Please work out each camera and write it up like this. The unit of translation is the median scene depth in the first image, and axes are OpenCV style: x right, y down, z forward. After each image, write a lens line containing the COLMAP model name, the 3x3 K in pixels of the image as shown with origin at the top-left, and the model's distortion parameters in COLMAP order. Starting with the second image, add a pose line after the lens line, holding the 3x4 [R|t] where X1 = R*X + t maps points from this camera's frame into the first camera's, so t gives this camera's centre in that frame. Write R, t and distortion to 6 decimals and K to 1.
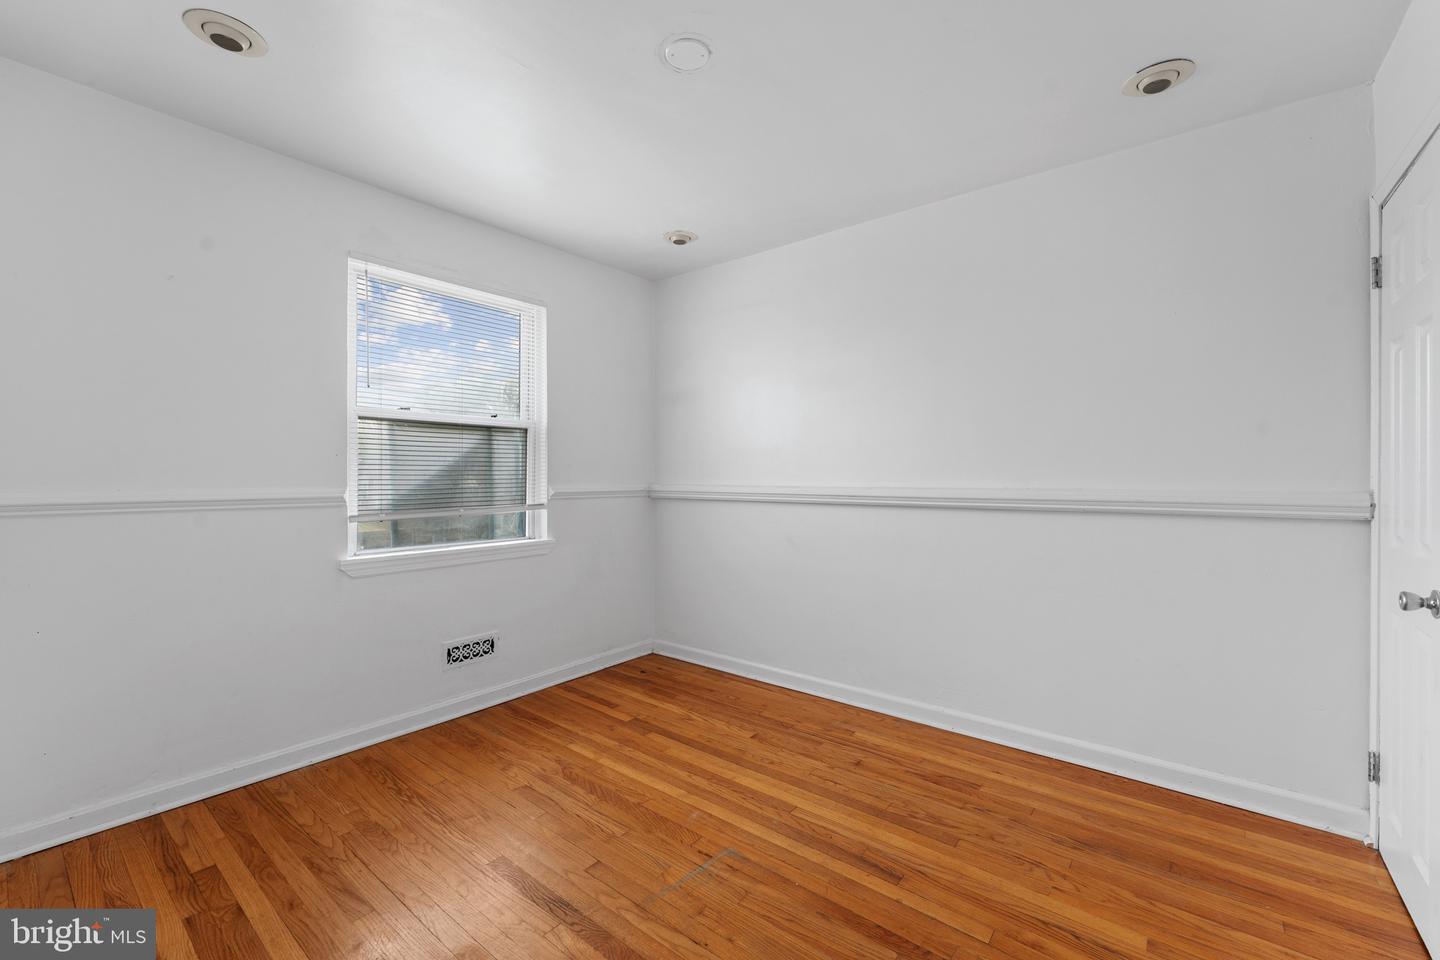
lens RADIAL K [[605.9, 0, 719.2], [0, 605.9, 472.6], [0, 0, 1]] dist [0.000006, -0.001362]
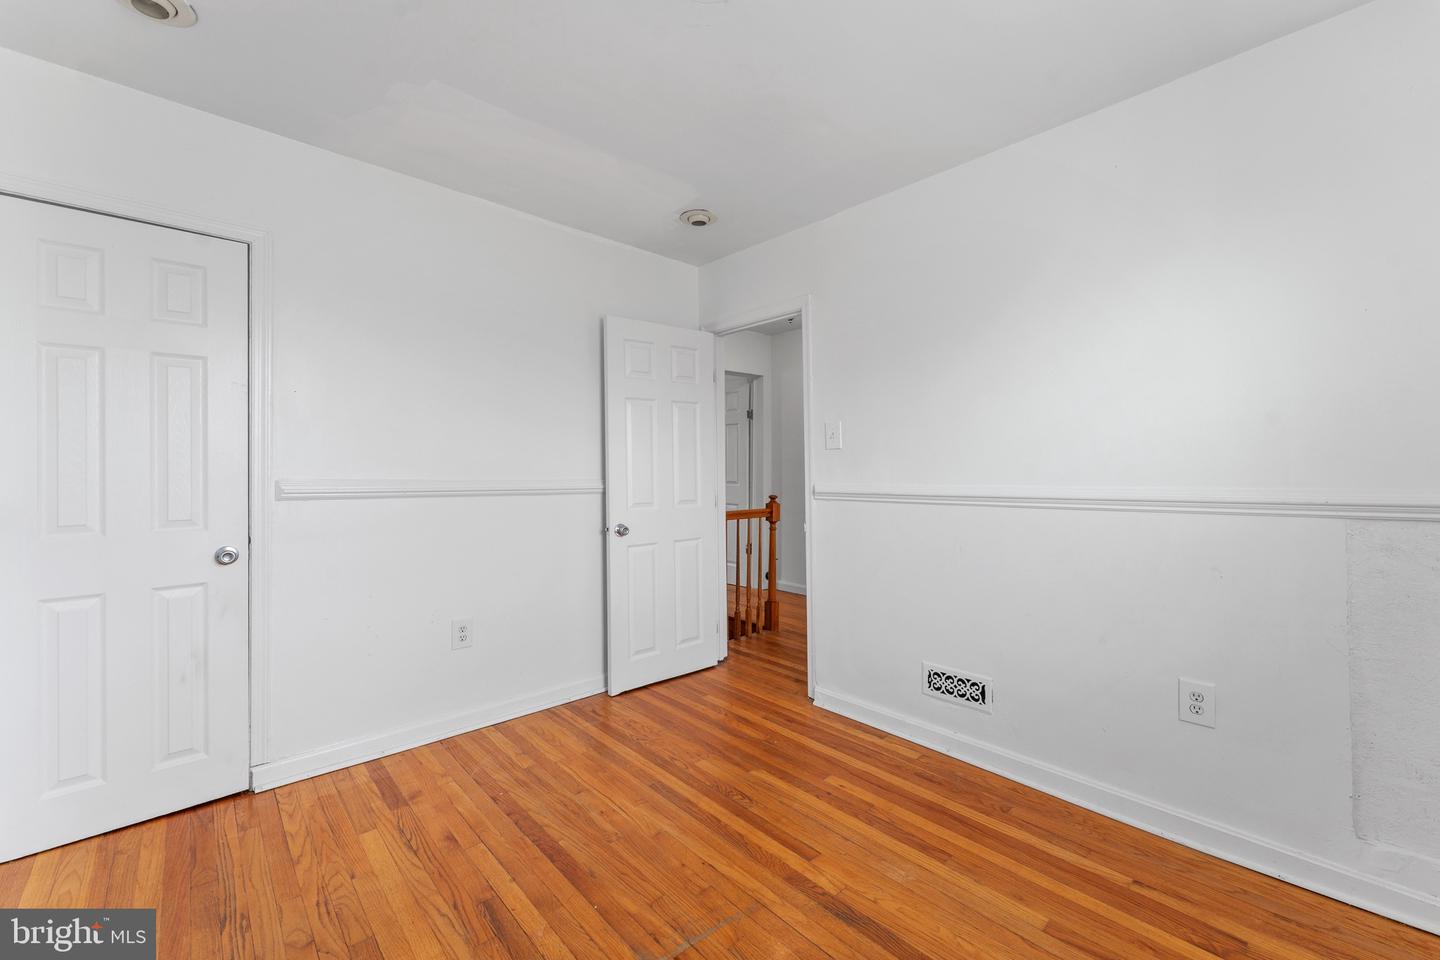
lens RADIAL K [[574.6, 0, 726.3], [0, 574.6, 471.8], [0, 0, 1]] dist [0.000243, -0.000200]
pose [[-0.990617, -0.000180, 0.136669, -0.197493], [0.001372, 0.999936, 0.011260, -0.001121], [-0.136662, 0.011342, -0.990553, 1.887535]]
